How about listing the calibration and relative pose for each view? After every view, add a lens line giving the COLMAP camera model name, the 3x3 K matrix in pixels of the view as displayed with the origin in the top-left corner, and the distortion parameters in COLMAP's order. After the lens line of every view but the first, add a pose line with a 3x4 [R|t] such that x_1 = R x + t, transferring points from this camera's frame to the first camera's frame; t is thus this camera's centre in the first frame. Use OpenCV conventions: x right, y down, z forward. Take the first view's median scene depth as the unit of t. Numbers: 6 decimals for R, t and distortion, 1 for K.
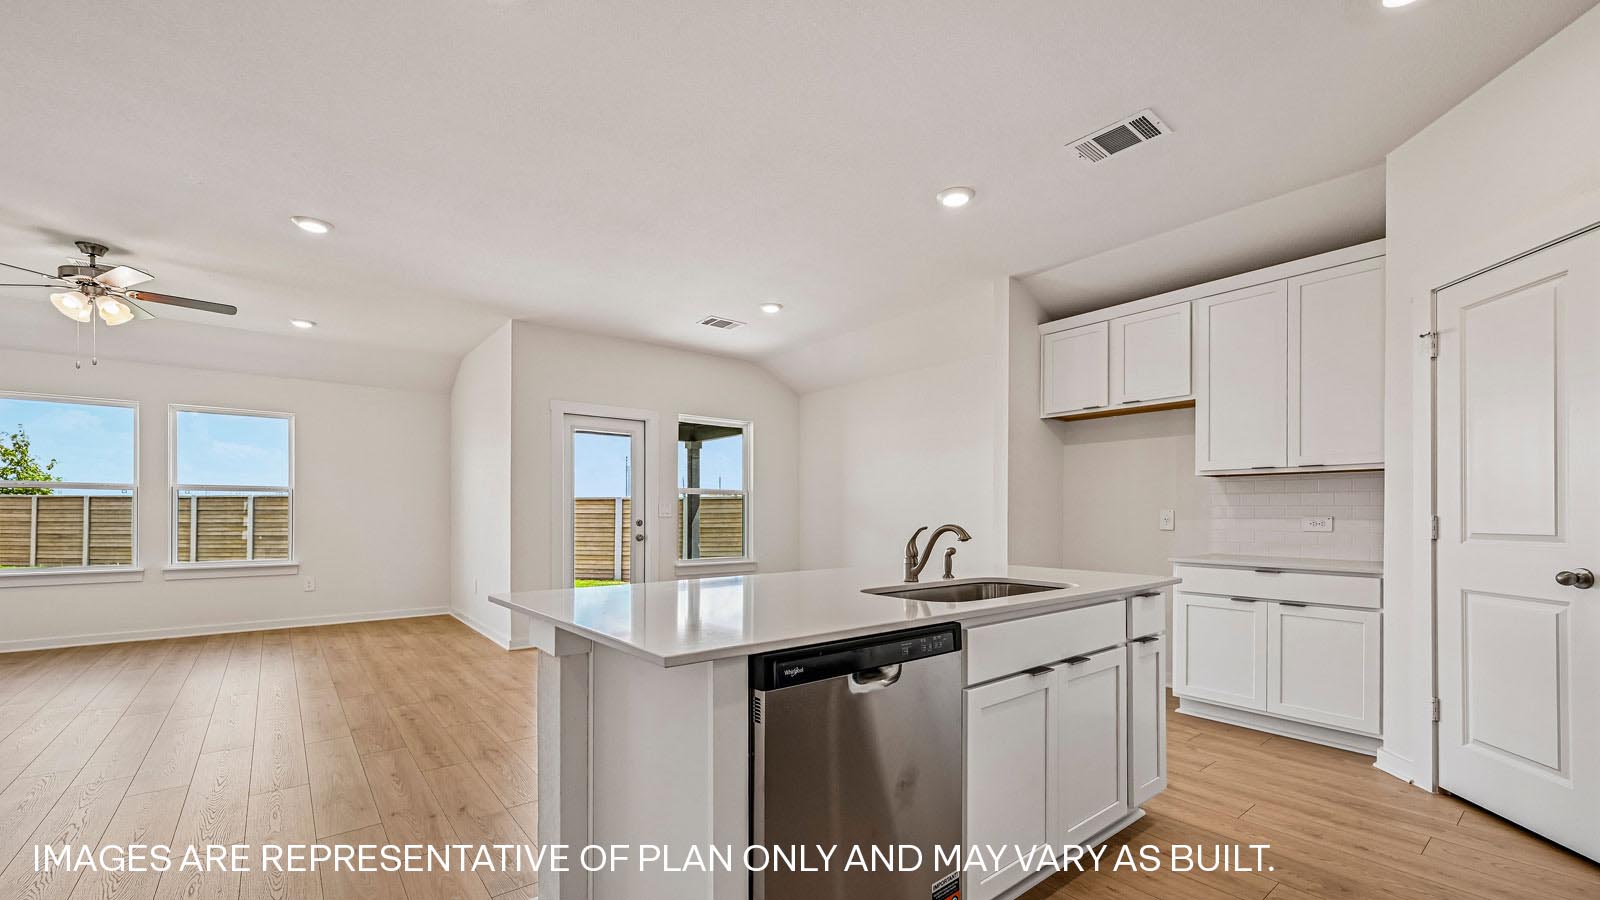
lens RADIAL K [[650.0, 0, 811.3], [0, 650.0, 513.6], [0, 0, 1]] dist [0.009341, -0.000535]
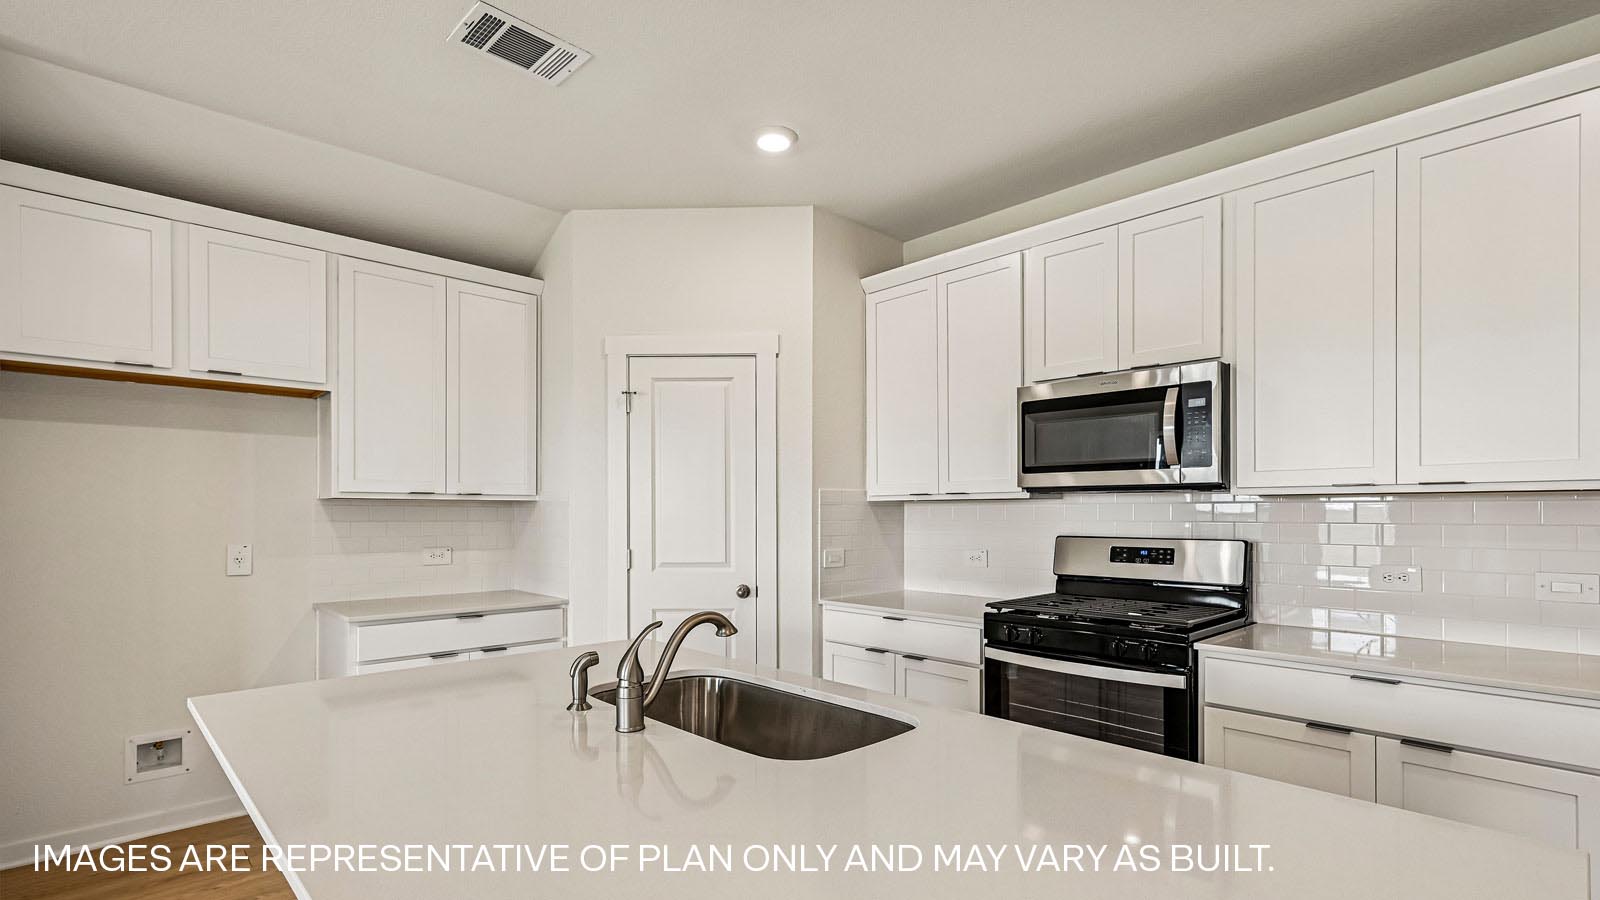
lens RADIAL K [[751.7, 0, 808.0], [0, 751.7, 511.7], [0, 0, 1]] dist [0.010756, 0.000342]
pose [[-0.078511, -0.000740, 0.996913, -0.306082], [-0.001944, 0.999998, 0.000589, -0.047776], [-0.996911, -0.001892, -0.078512, 0.583357]]
